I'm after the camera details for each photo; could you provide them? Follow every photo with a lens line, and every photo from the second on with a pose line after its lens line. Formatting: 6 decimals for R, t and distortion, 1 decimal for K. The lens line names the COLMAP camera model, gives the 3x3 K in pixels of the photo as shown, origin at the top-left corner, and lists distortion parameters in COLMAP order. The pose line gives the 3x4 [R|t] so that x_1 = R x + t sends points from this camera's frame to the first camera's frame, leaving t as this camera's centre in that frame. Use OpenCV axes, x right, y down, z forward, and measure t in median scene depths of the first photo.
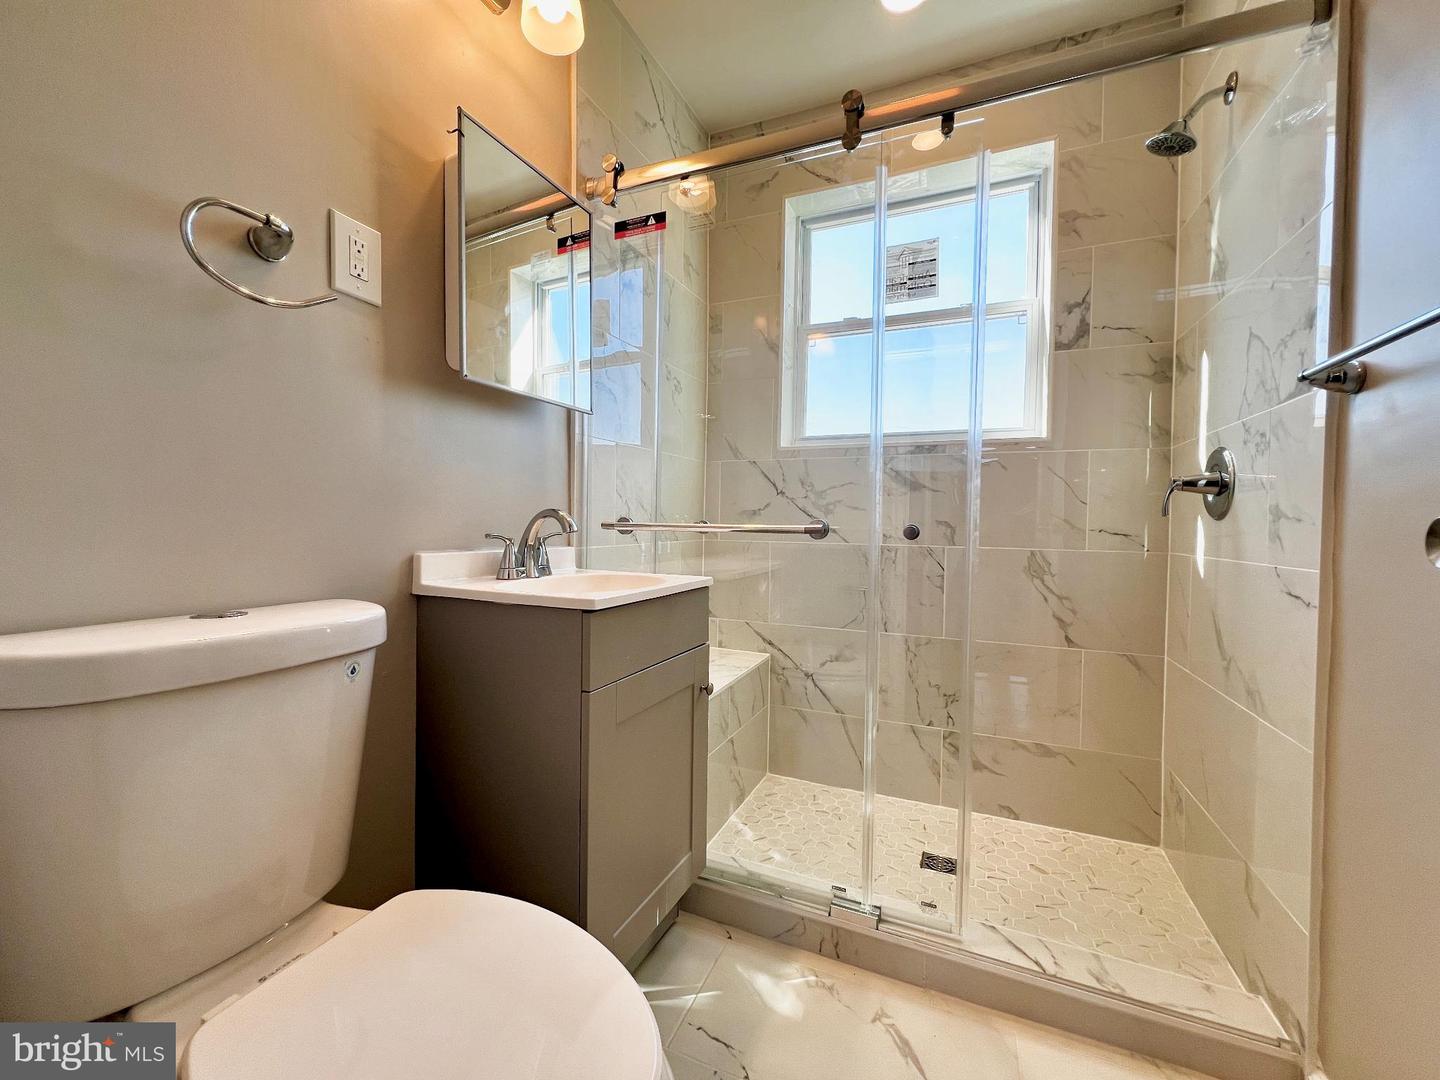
lens RADIAL K [[579.1, 0, 717.3], [0, 579.1, 534.2], [0, 0, 1]] dist [-0.002138, 0.000540]
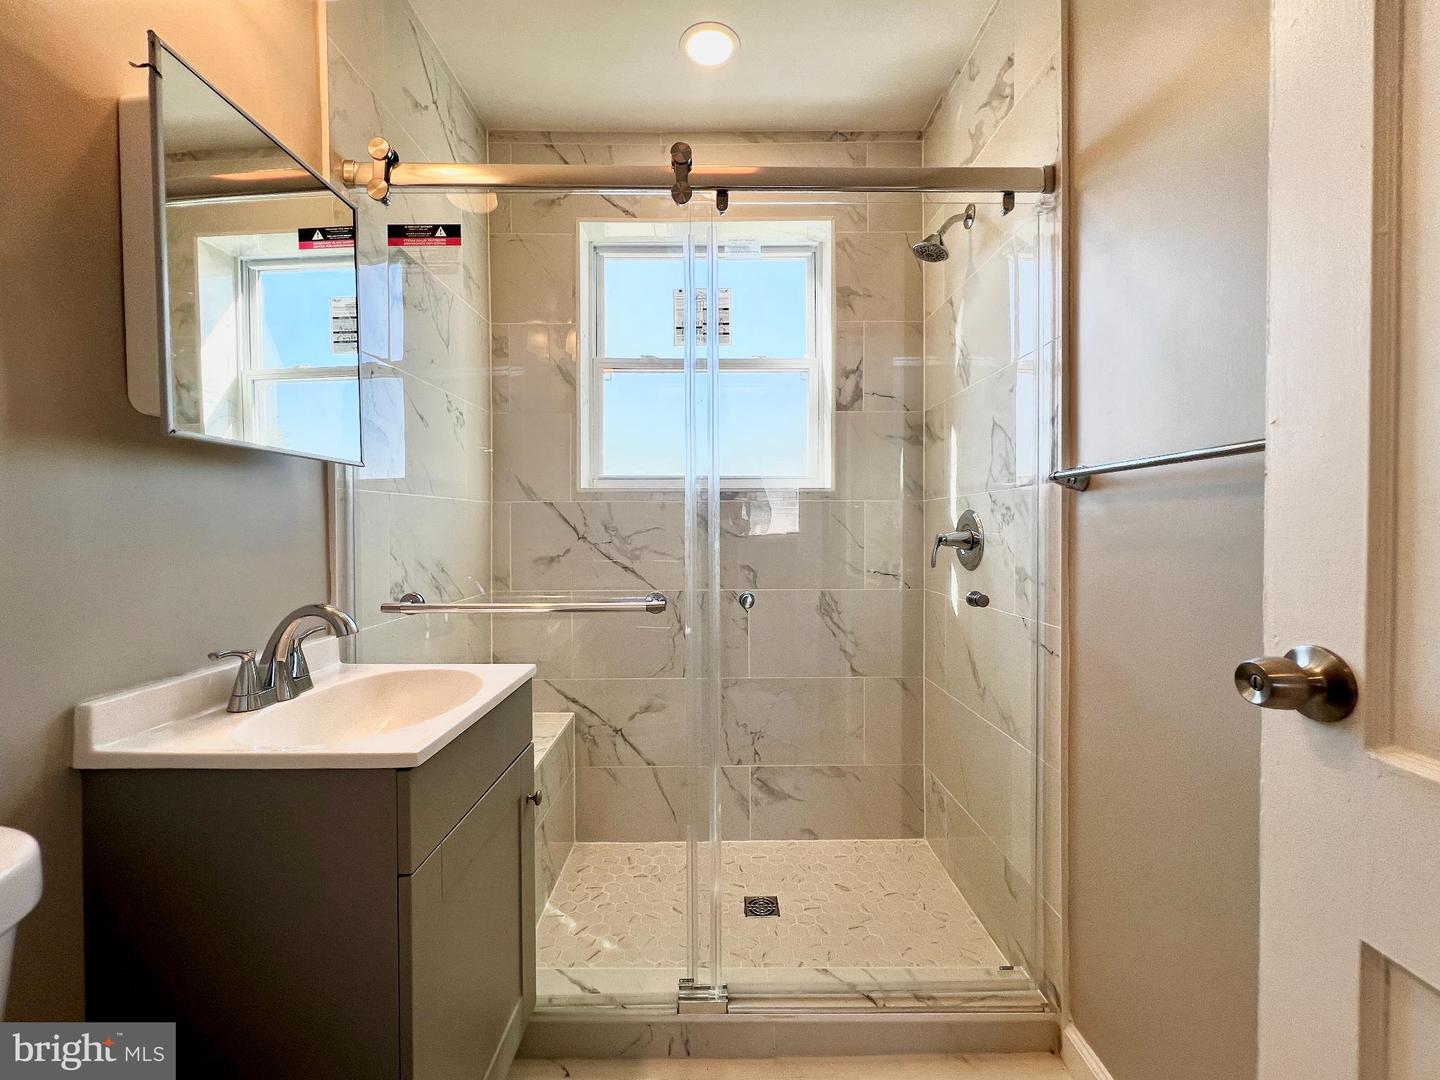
lens RADIAL K [[579.1, 0, 717.3], [0, 579.1, 534.2], [0, 0, 1]] dist [-0.002138, 0.000540]
pose [[0.914570, -0.023043, 0.403770, -0.085391], [0.025497, 0.999675, -0.000700, -0.091011], [-0.403623, 0.010935, 0.914860, 0.083951]]
